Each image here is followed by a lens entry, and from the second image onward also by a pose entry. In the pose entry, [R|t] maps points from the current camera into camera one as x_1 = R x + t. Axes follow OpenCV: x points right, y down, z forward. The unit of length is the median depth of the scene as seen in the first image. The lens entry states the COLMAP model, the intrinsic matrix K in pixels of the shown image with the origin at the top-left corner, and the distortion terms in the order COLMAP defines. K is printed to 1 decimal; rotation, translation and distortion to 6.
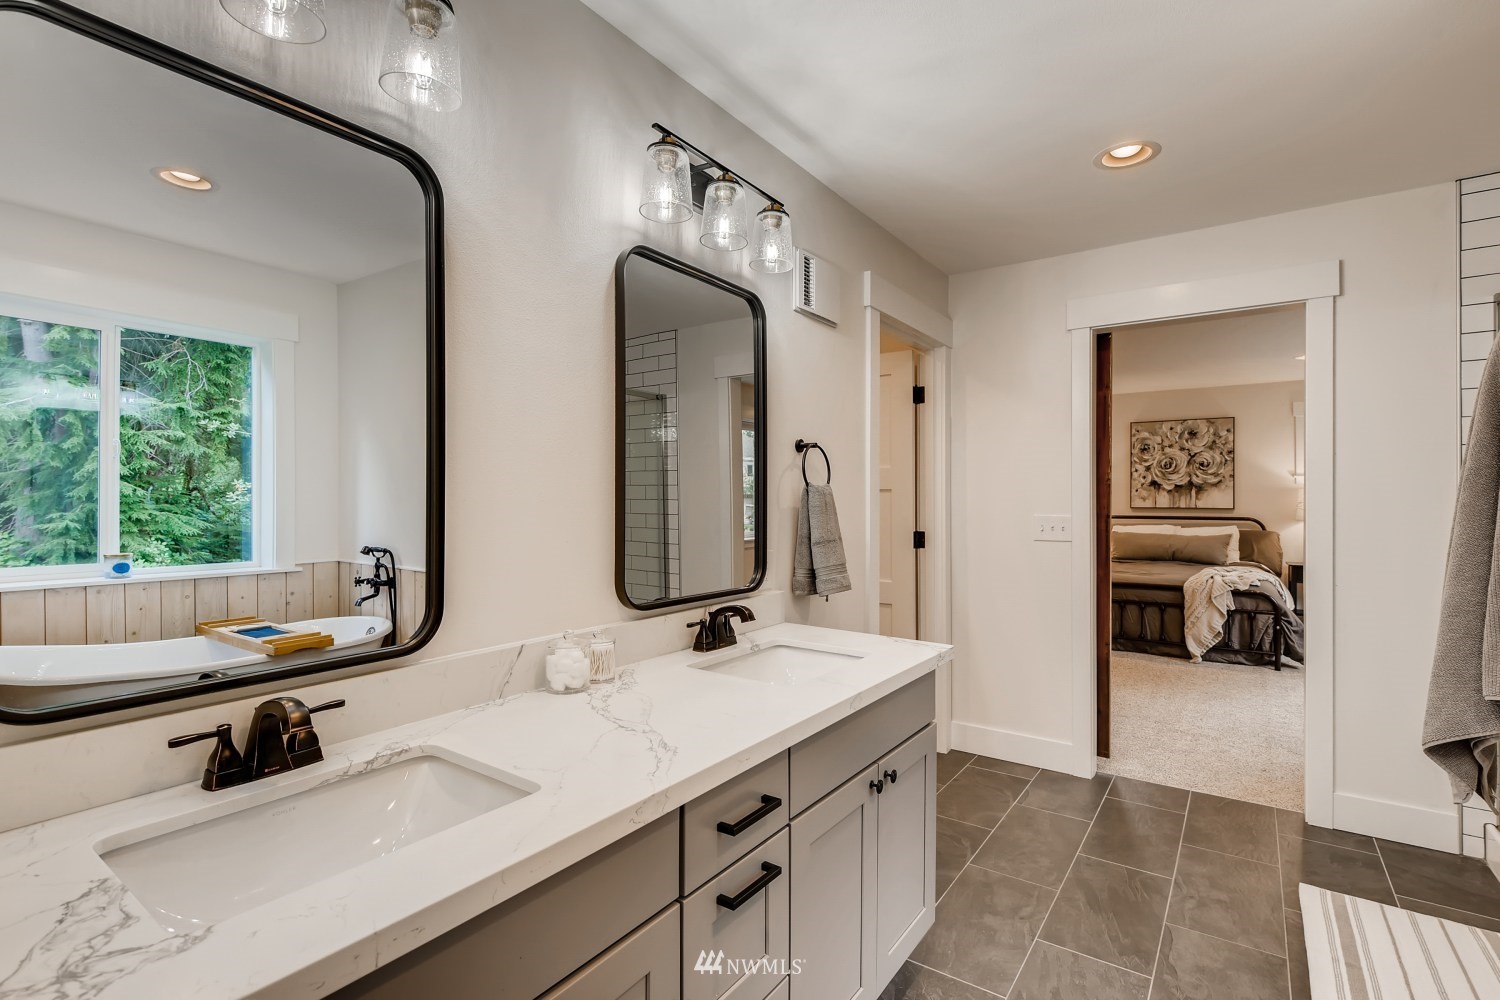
lens RADIAL K [[700.3, 0, 752.4], [0, 700.3, 498.6], [0, 0, 1]] dist [0.000556, -0.000830]
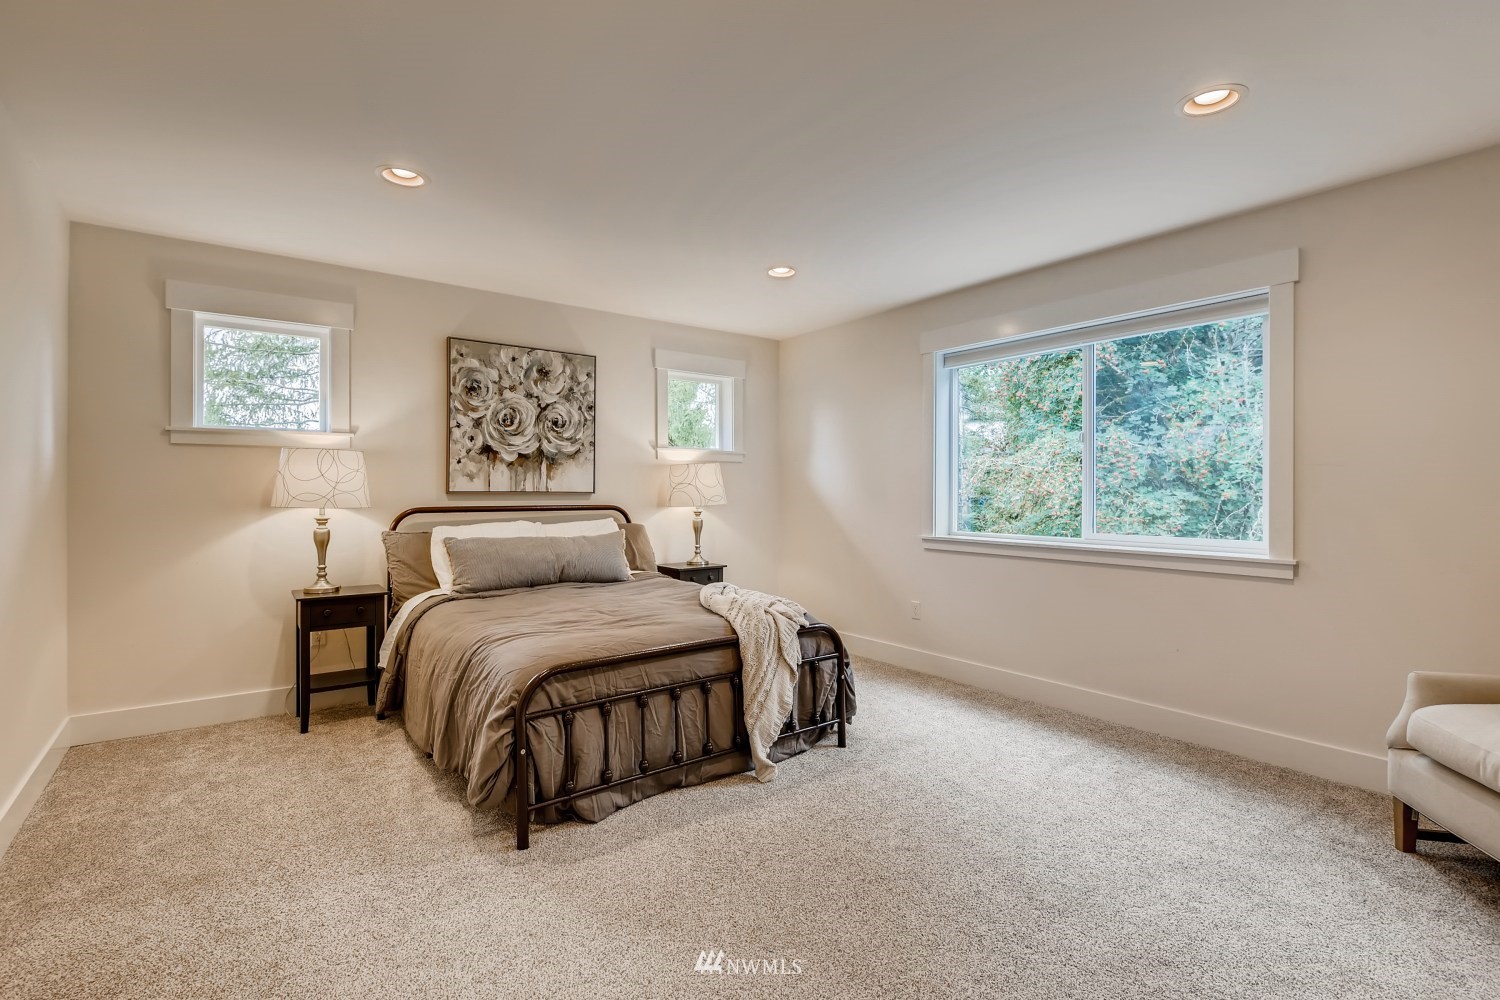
lens RADIAL K [[700.3, 0, 752.0], [0, 700.3, 489.7], [0, 0, 1]] dist [0.000556, -0.000830]
pose [[0.297313, 0.005139, 0.954766, 0.092705], [-0.001097, 0.999987, -0.005041, 0.014340], [-0.954780, 0.000452, 0.297314, 0.648818]]
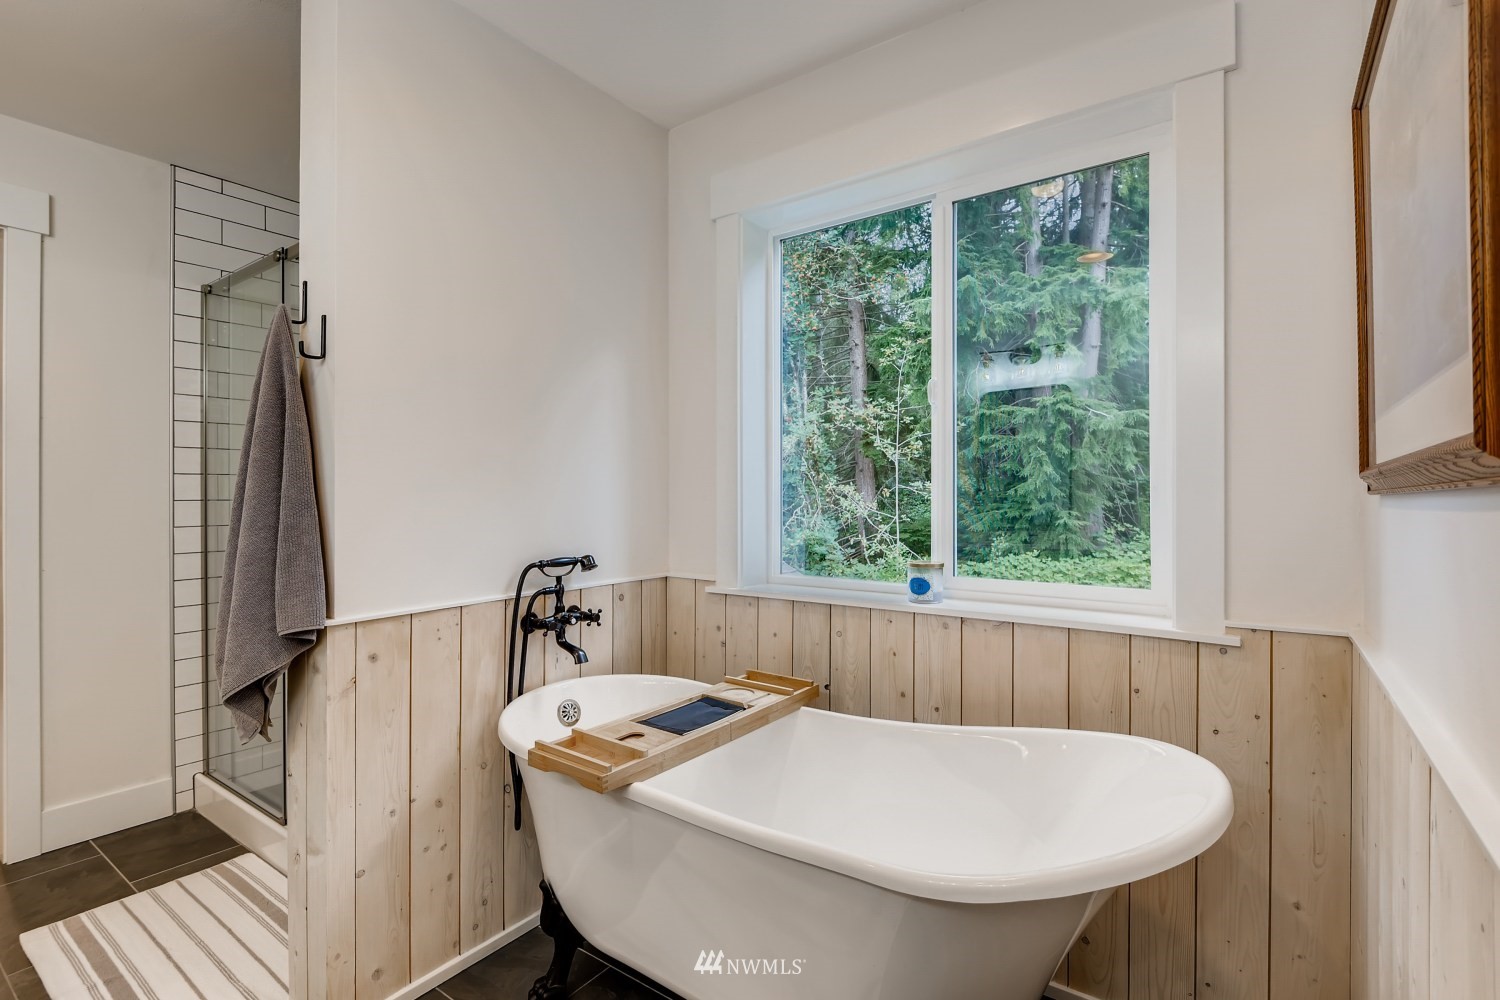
lens RADIAL K [[700.3, 0, 753.3], [0, 700.3, 498.4], [0, 0, 1]] dist [0.000556, -0.000830]
pose [[0.006916, -0.004276, 0.999967, -0.021278], [0.003097, 0.999986, 0.004255, 0.030344], [-0.999971, 0.003067, 0.006929, 0.108069]]
